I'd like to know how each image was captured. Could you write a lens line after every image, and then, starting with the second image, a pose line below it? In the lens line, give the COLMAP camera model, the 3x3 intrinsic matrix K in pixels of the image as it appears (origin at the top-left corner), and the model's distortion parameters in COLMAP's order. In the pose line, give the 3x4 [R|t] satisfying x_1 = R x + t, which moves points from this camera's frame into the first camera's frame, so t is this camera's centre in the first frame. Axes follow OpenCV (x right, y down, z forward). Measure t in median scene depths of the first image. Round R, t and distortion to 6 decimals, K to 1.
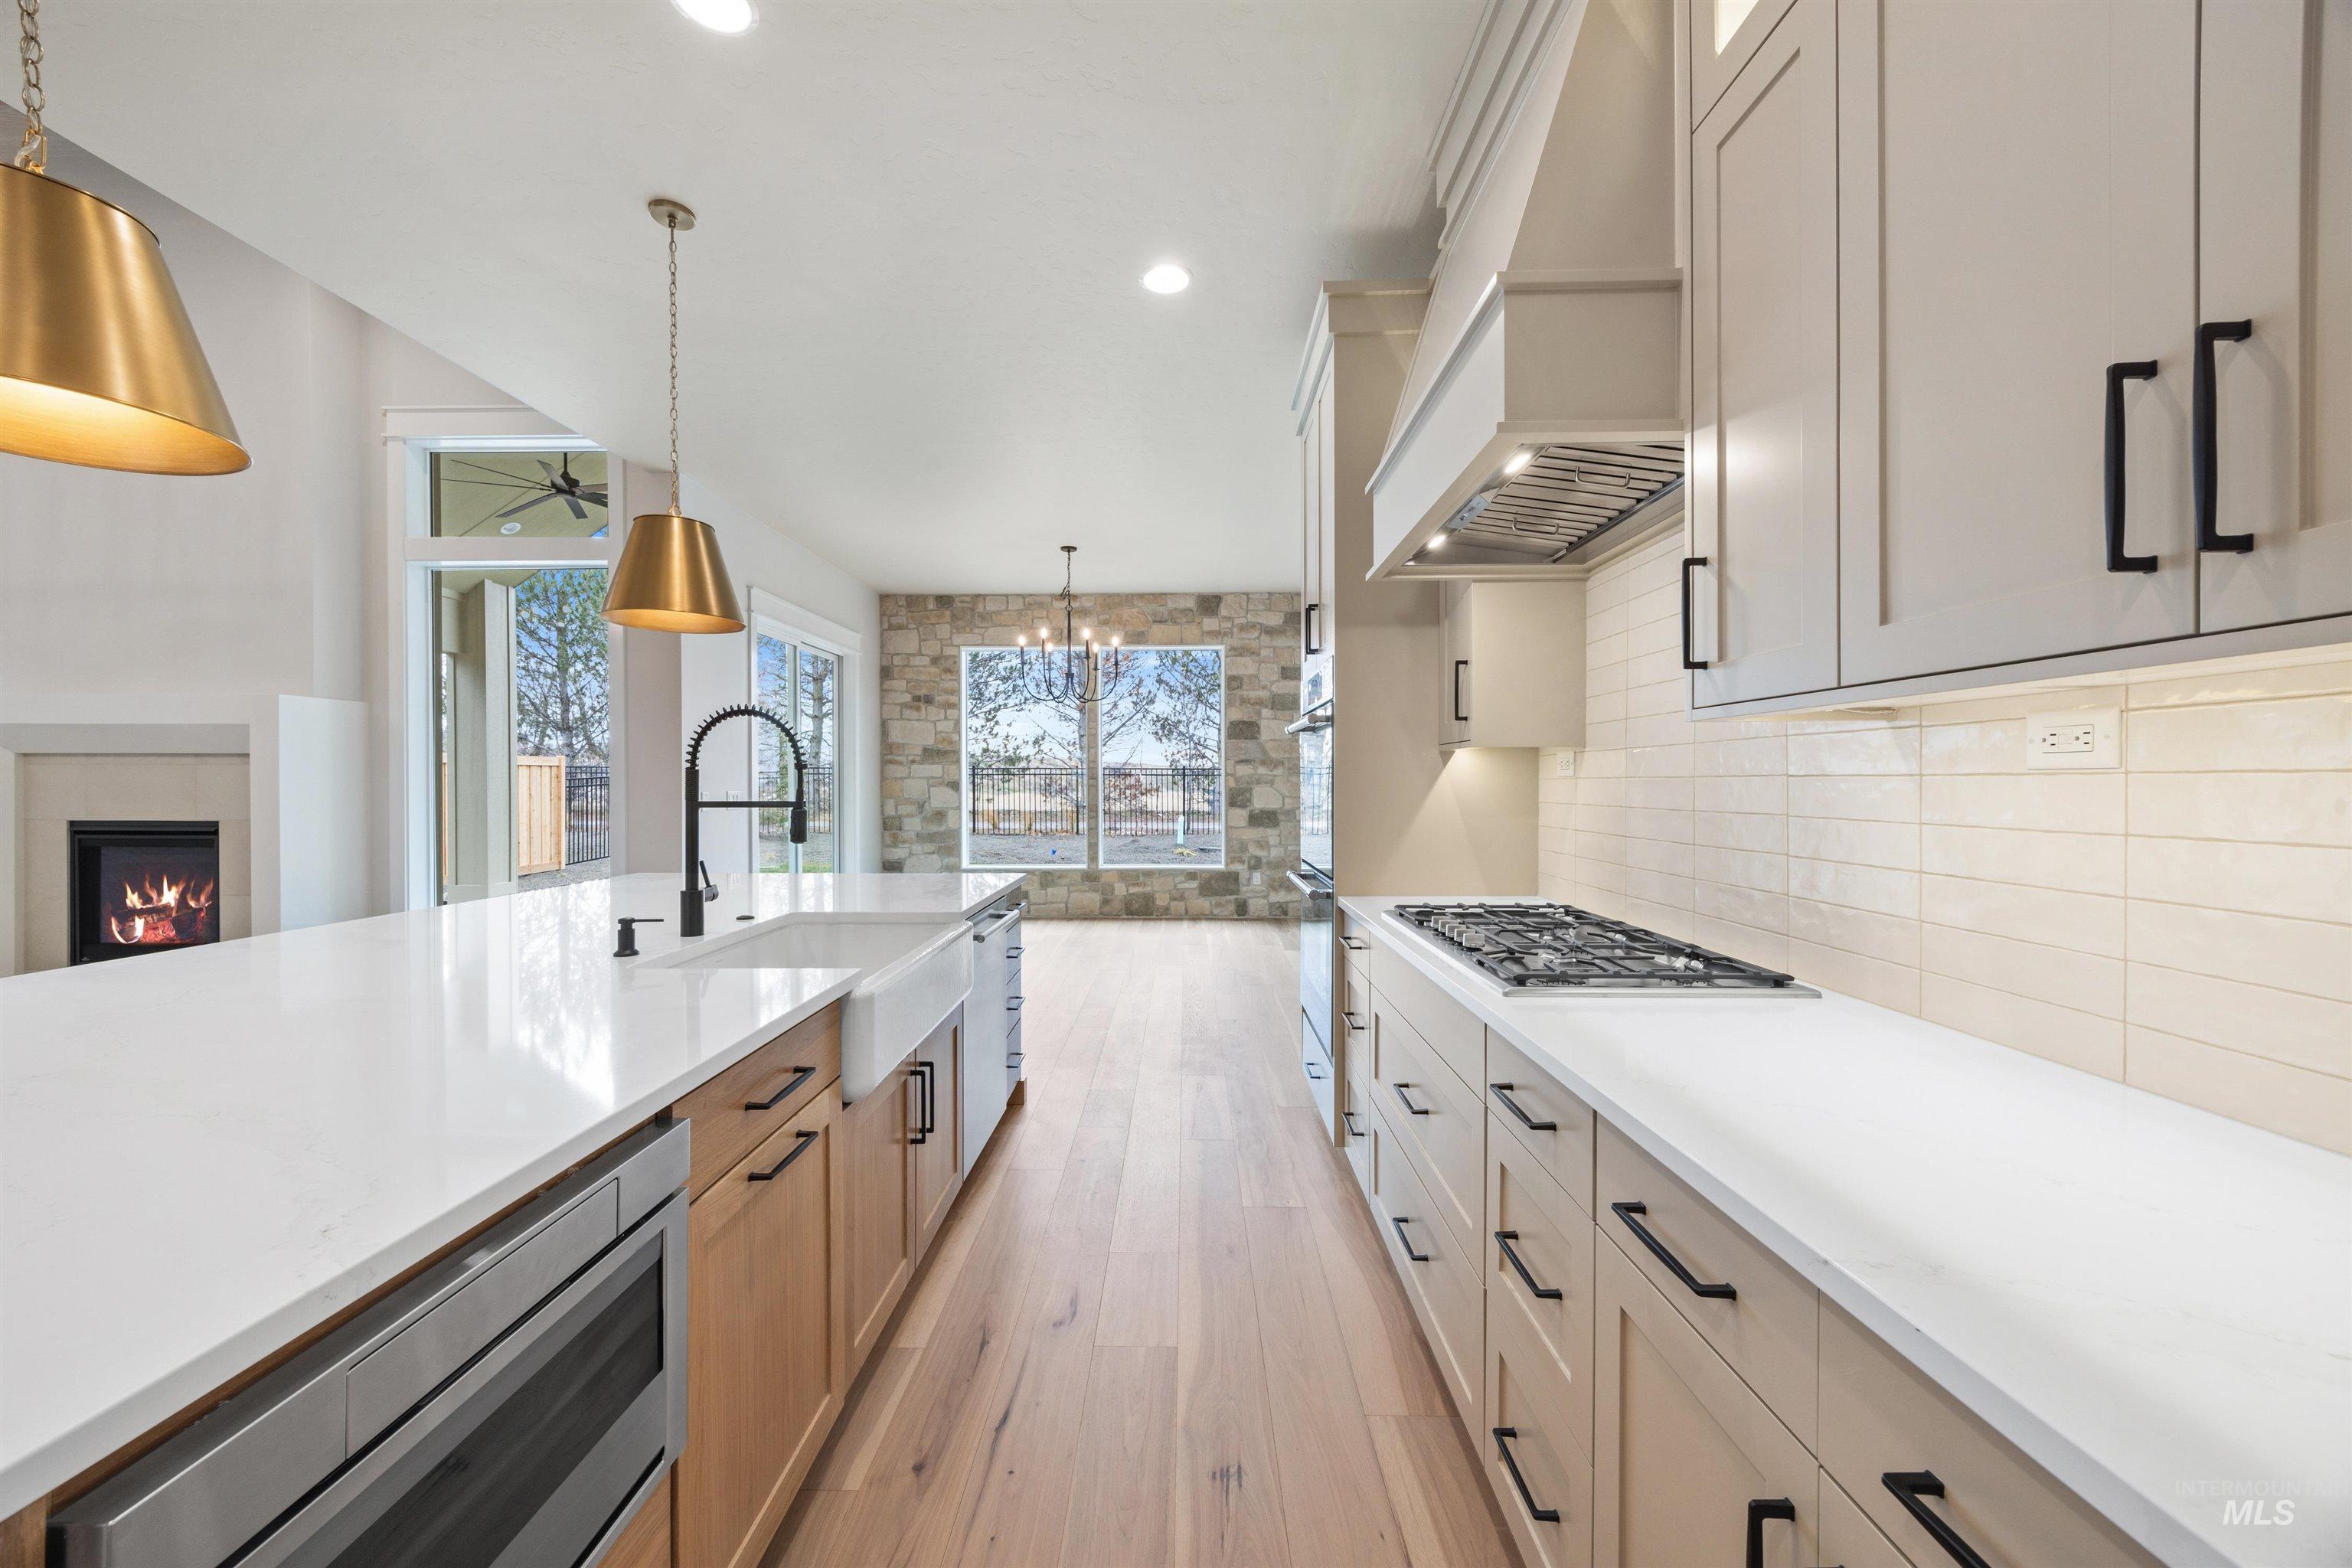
lens RADIAL K [[884.8, 0, 1169.5], [0, 884.8, 782.6], [0, 0, 1]] dist [0.002604, 0.000491]
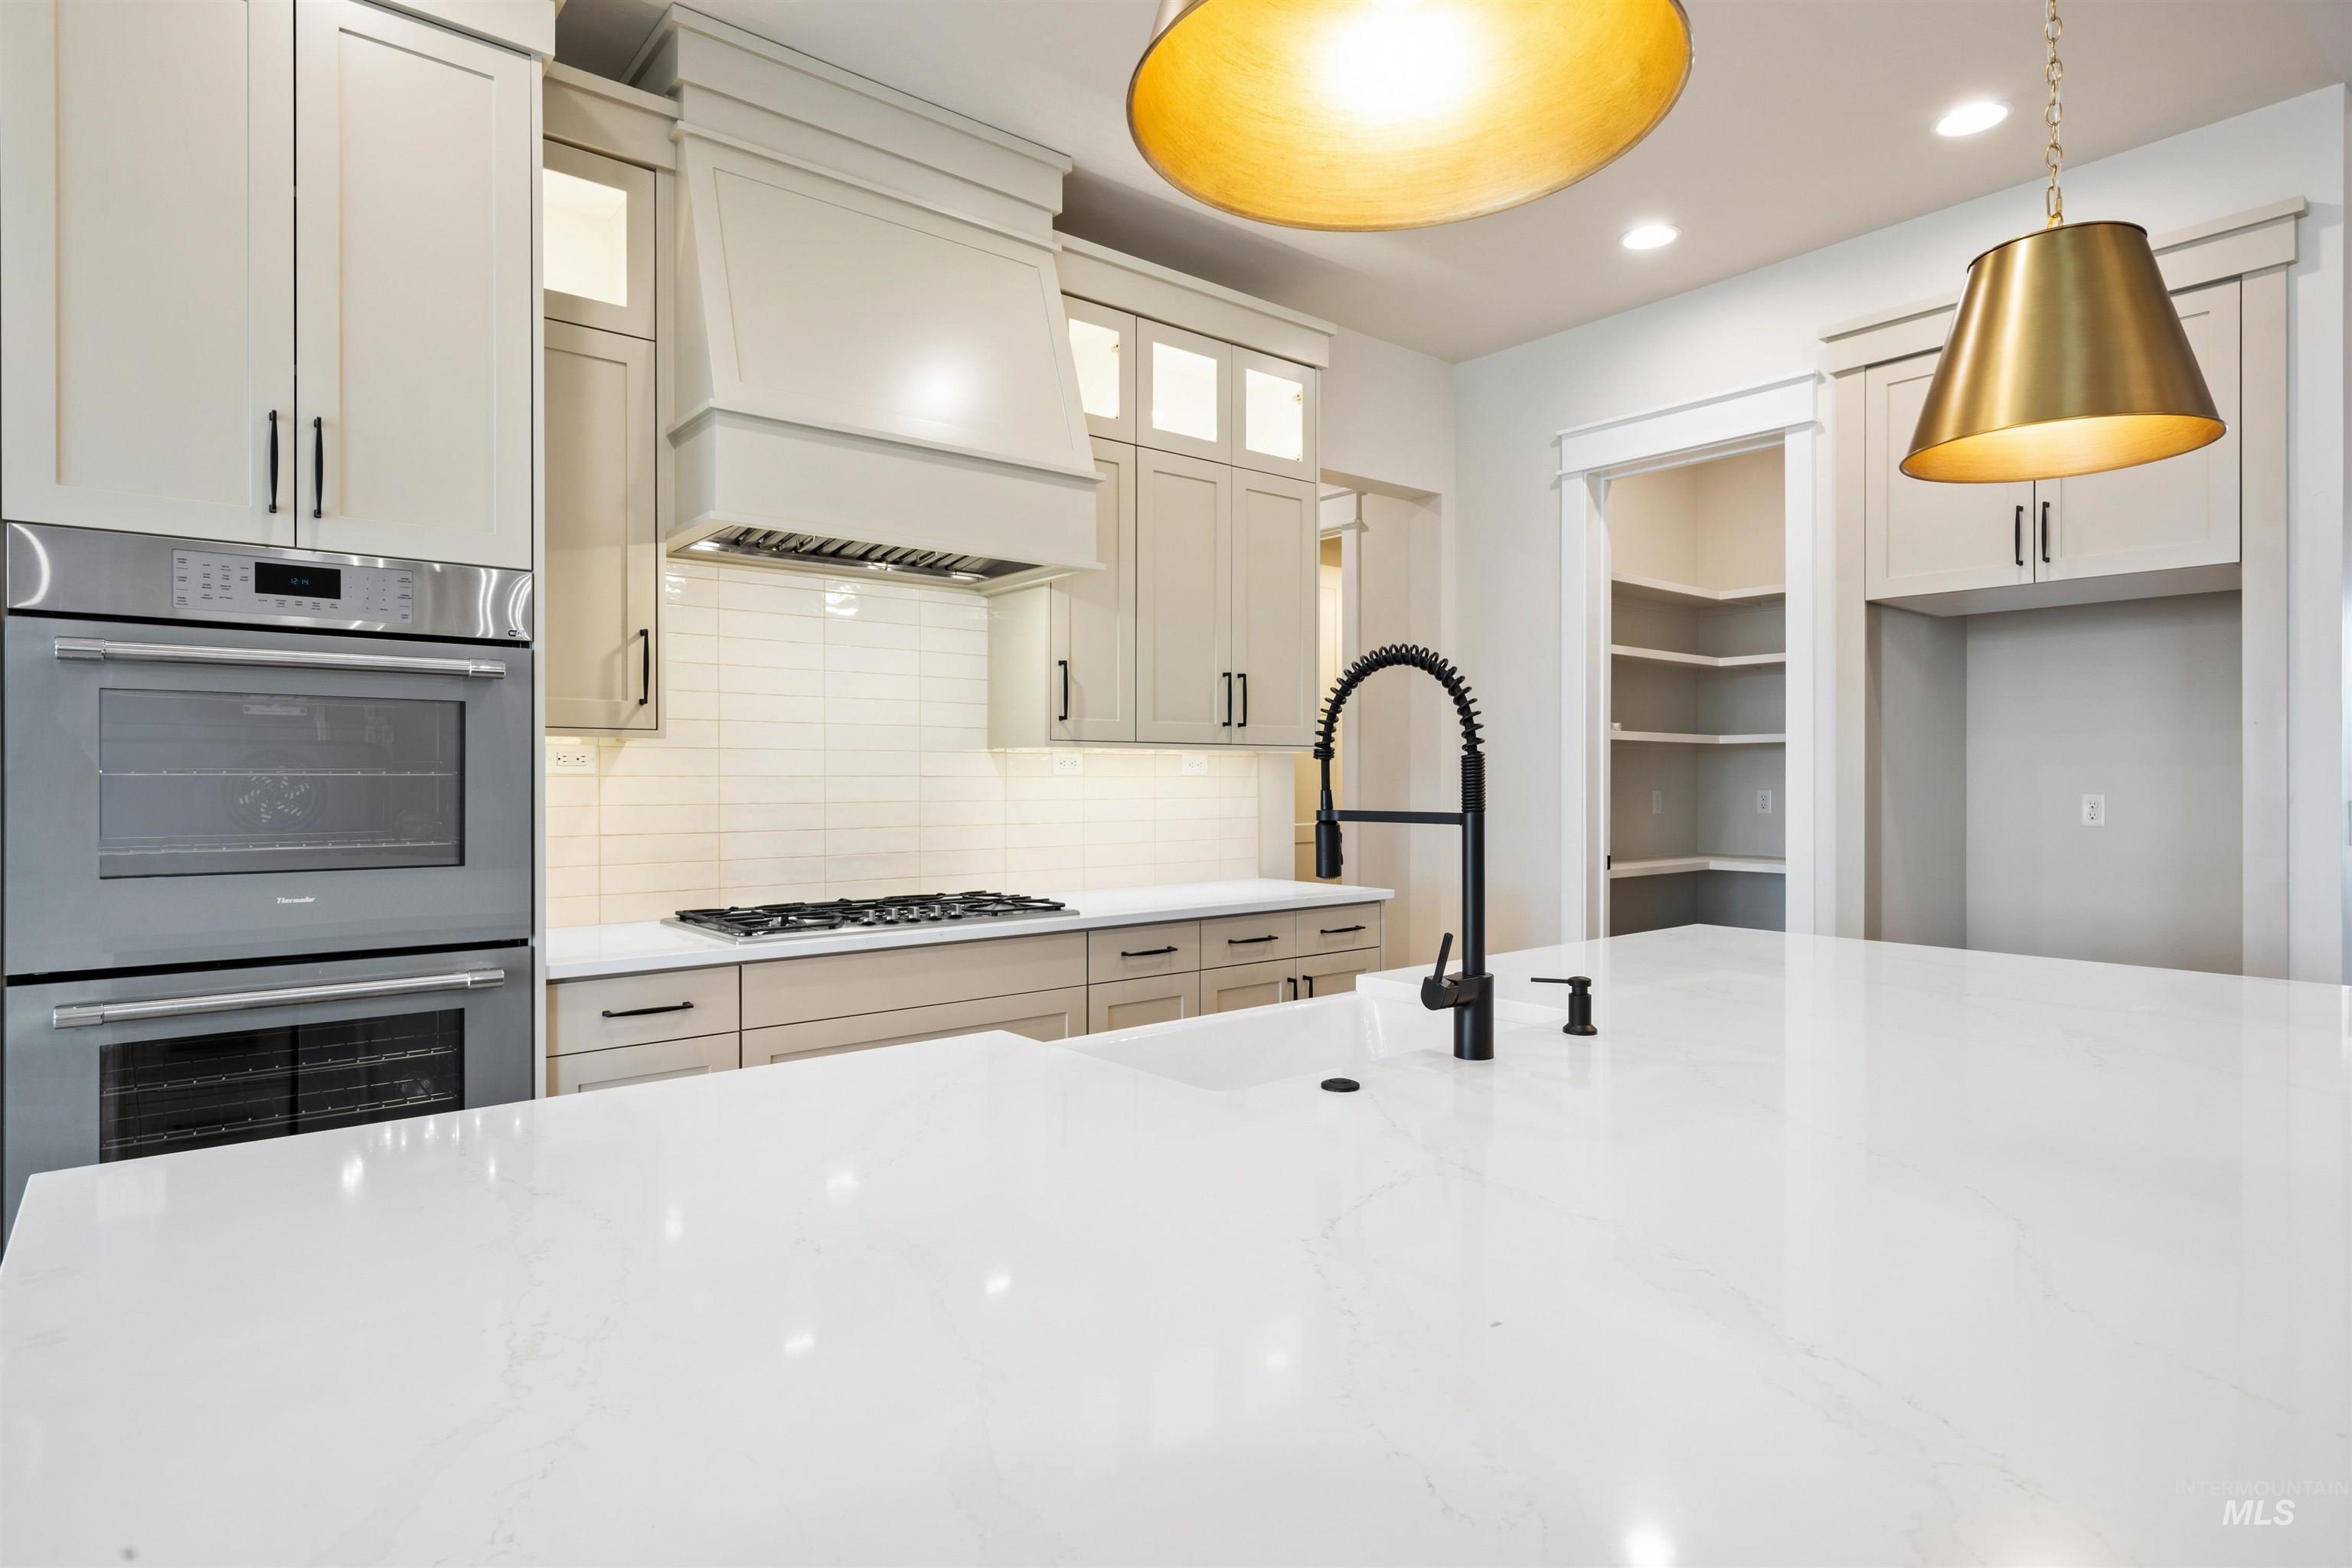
lens RADIAL K [[1228.1, 0, 1179.5], [0, 1228.1, 779.6], [0, 0, 1]] dist [0.002884, 0.000169]
pose [[-0.645793, 0.002525, 0.763508, -0.489213], [0.001811, 0.999997, -0.001776, 0.000863], [-0.763510, 0.000236, -0.645795, 0.784469]]
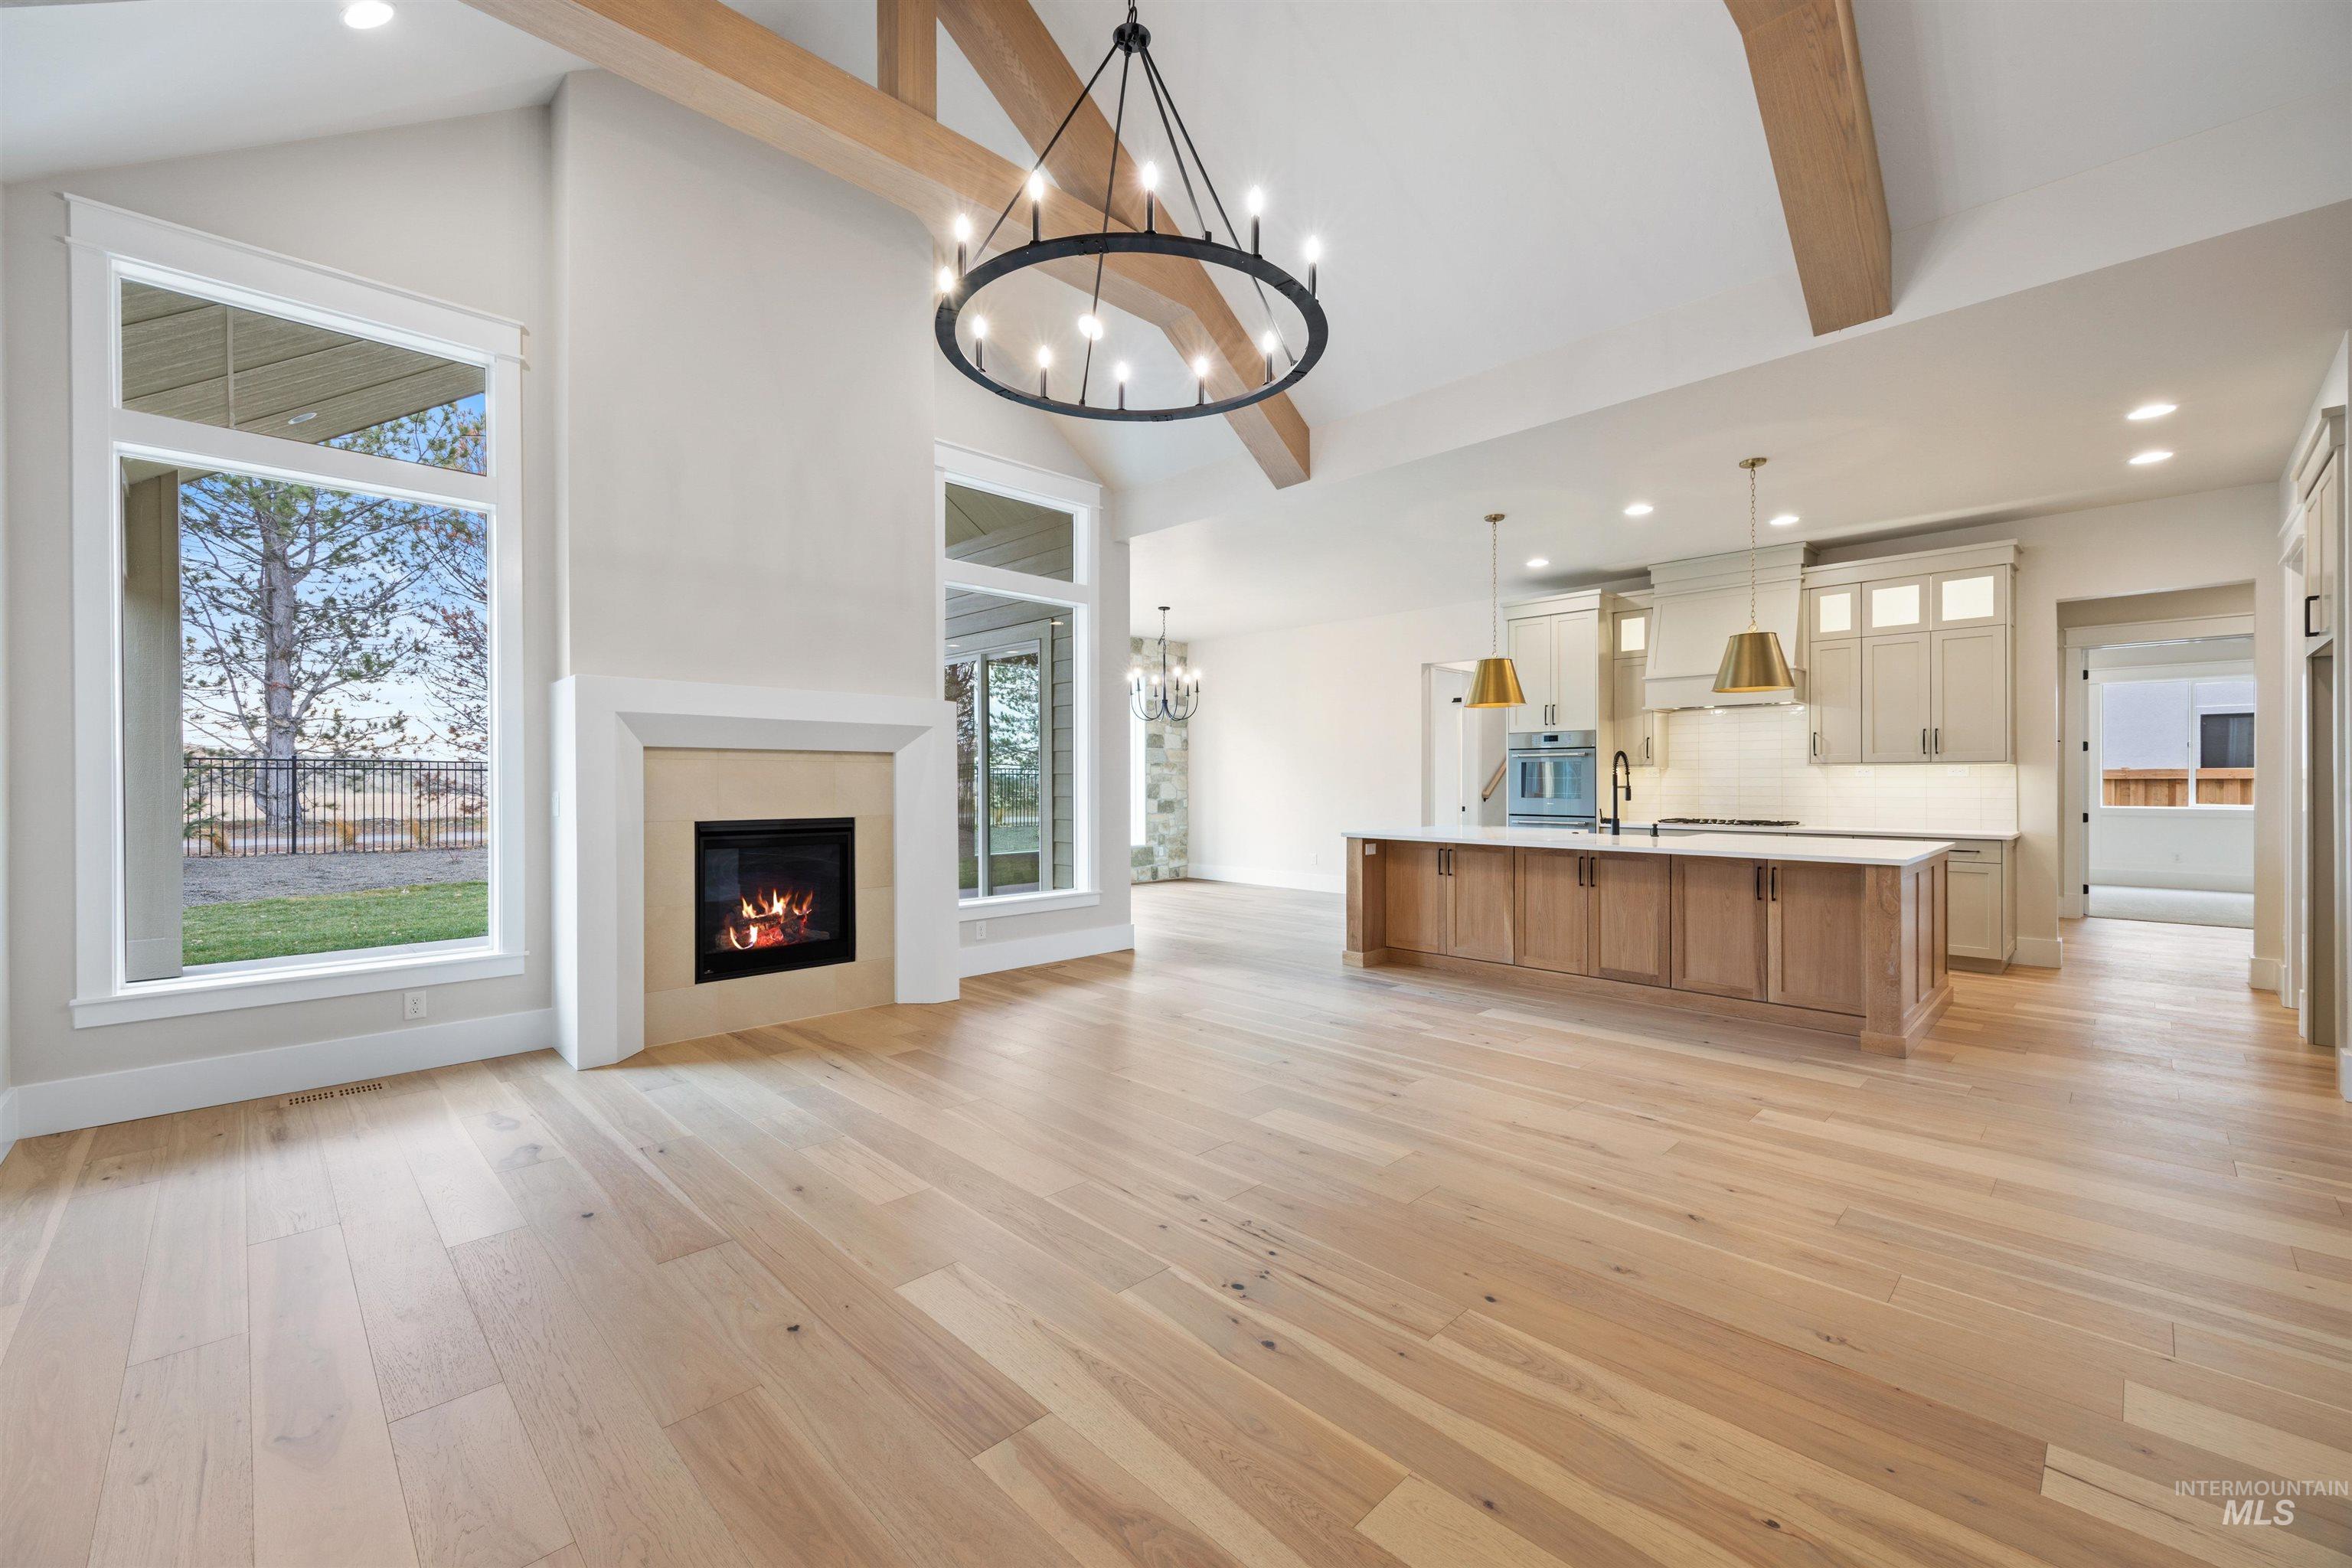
lens RADIAL K [[943.6, 0, 1170.3], [0, 943.6, 782.0], [0, 0, 1]] dist [0.016518, 0.000284]
pose [[0.691382, -0.001837, 0.722487, -1.748625], [0.000974, 0.999998, 0.001611, 0.000933], [-0.722489, -0.000410, 0.691383, -0.011856]]
